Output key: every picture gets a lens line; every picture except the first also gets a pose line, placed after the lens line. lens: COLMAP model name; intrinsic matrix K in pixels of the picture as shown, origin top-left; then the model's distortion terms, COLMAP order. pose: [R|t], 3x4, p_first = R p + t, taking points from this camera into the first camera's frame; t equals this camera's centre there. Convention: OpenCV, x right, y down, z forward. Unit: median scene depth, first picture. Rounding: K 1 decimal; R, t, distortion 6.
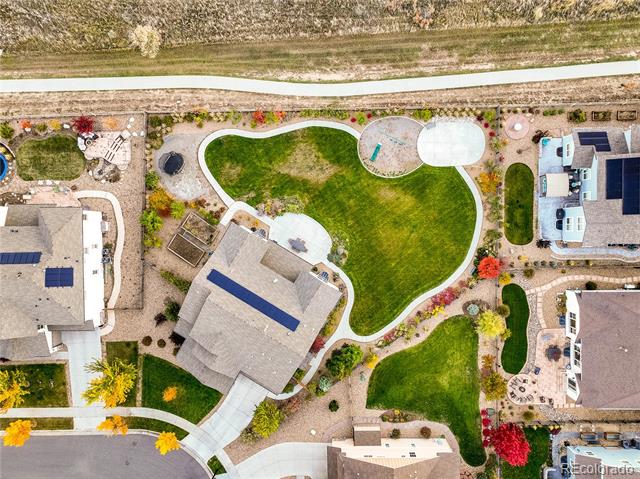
lens RADIAL K [[471.2, 0, 321.4], [0, 471.2, 234.6], [0, 0, 1]] dist [0.003020, -0.002267]
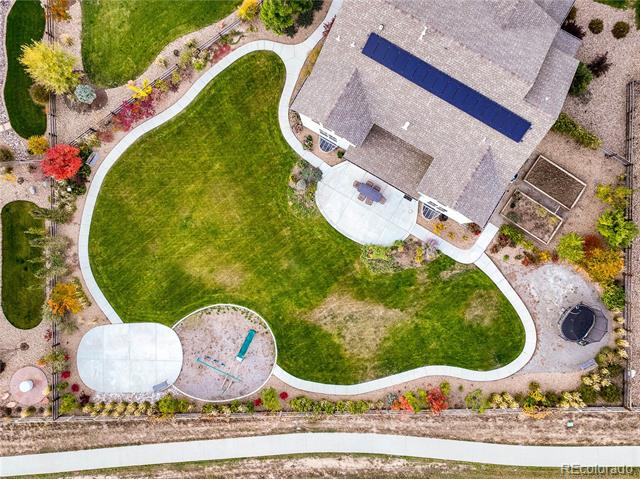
lens RADIAL K [[549.0, 0, 321.8], [0, 549.0, 240.8], [0, 0, 1]] dist [0.019059, 0.019865]
pose [[-0.998308, 0.015596, 0.056014, -0.025885], [-0.016973, -0.999563, -0.024194, -0.020883], [0.055613, -0.025103, 0.998137, 0.276360]]
